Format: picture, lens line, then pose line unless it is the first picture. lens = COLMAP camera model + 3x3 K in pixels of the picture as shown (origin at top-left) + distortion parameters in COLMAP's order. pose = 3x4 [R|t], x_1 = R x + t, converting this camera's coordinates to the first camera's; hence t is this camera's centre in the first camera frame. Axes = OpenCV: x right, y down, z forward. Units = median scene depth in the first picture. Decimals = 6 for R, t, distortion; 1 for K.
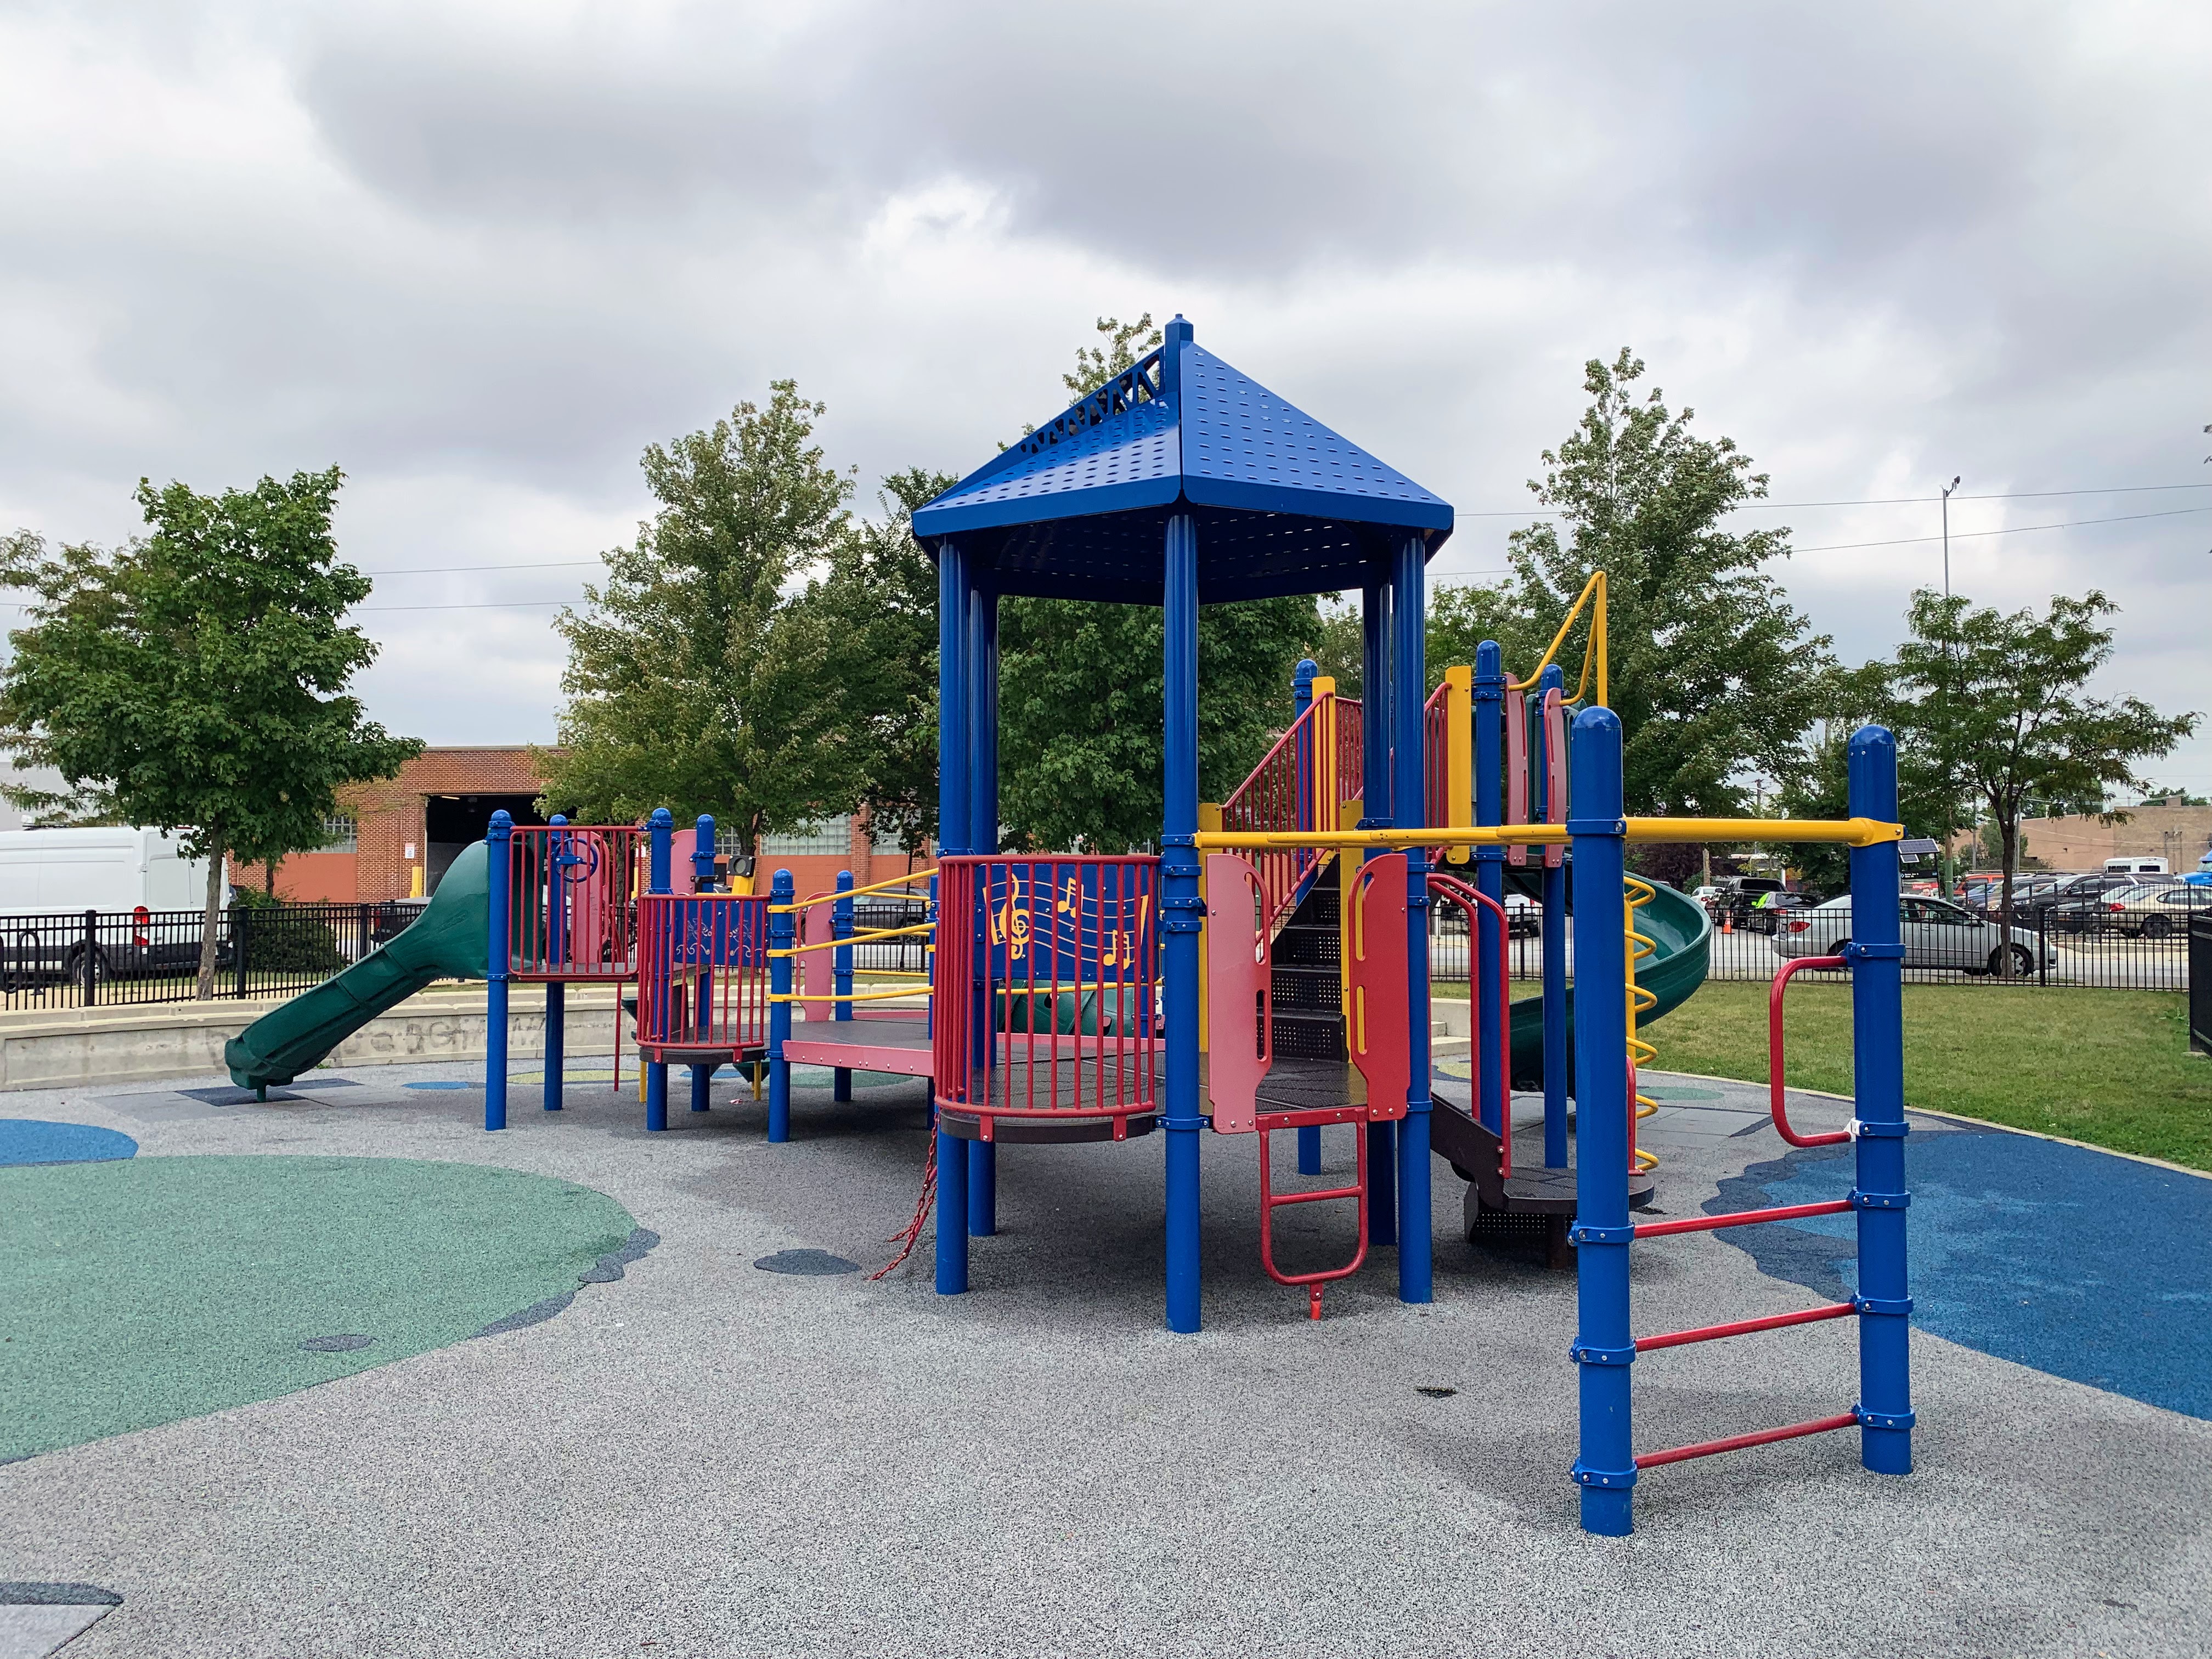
lens RADIAL K [[1696.6, 0, 1106.0], [0, 1696.6, 829.5], [0, 0, 1]] dist [0.001356, -0.006667]
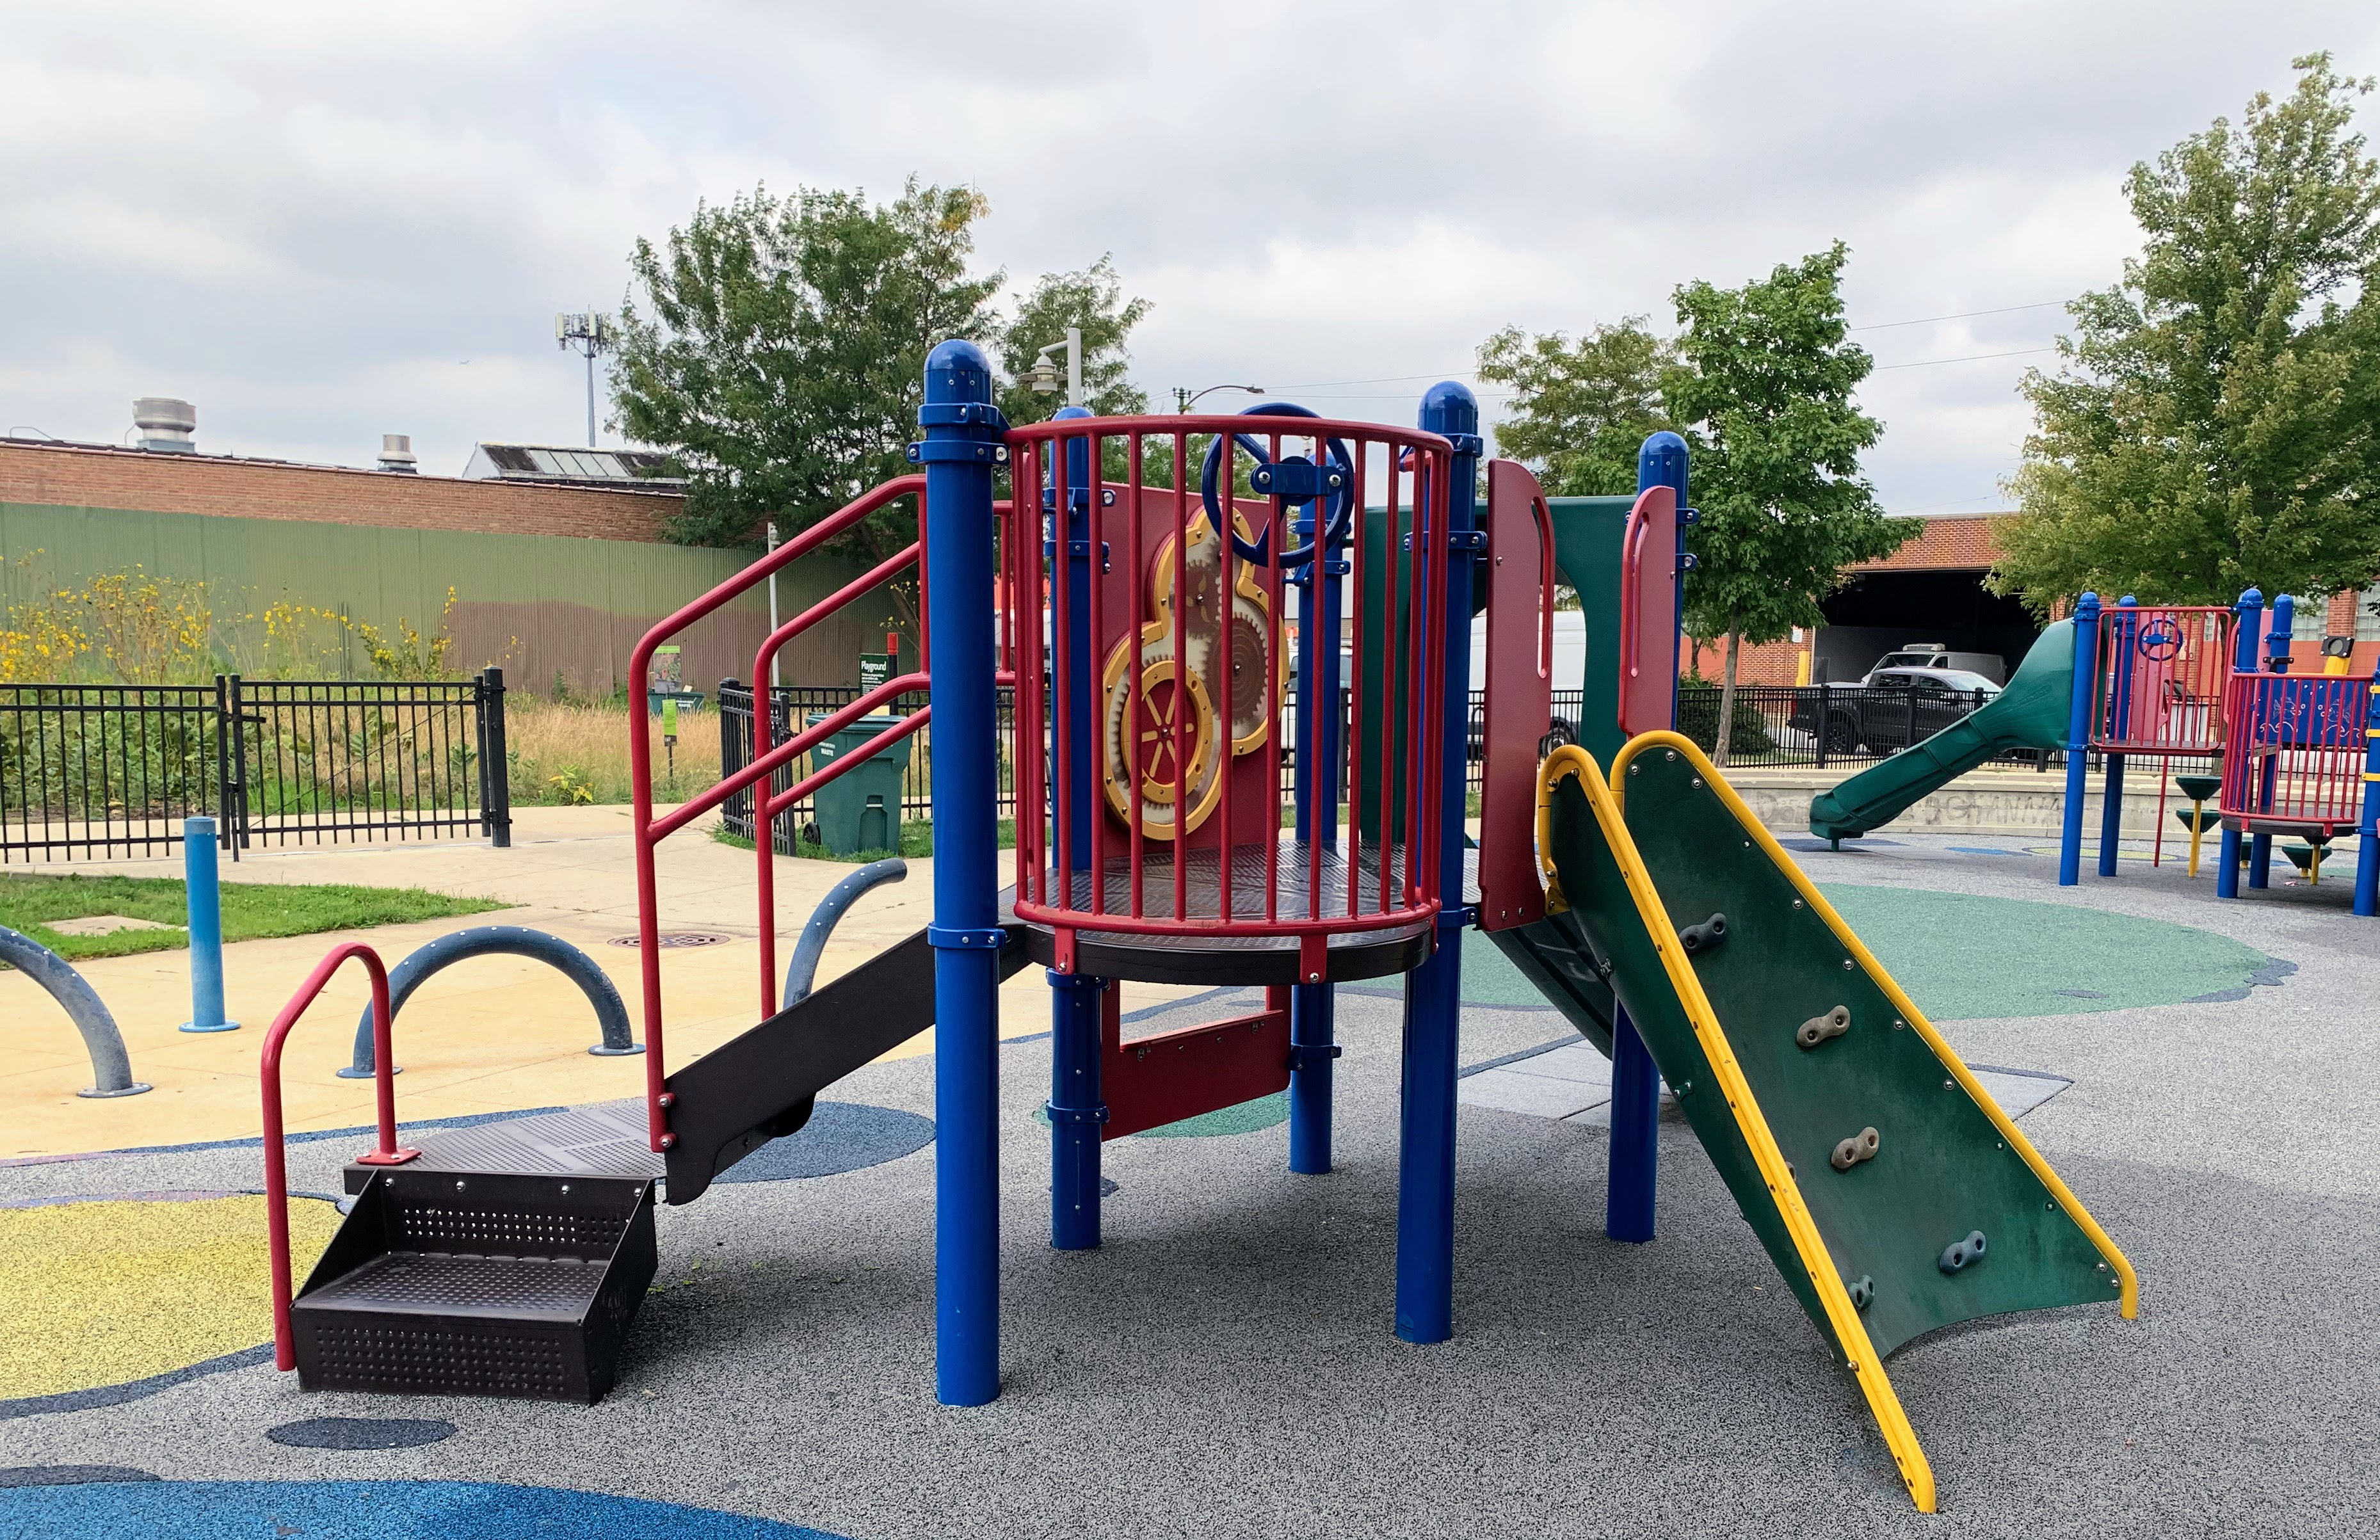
lens RADIAL K [[2046.6, 0, 1190.6], [0, 2046.6, 965.4], [0, 0, 1]] dist [-0.000653, -0.012684]
pose [[0.813252, 0.095238, -0.574065, -0.031423], [0.004646, 0.985422, 0.170065, -0.000918], [0.581893, -0.140973, 0.800954, -0.238078]]
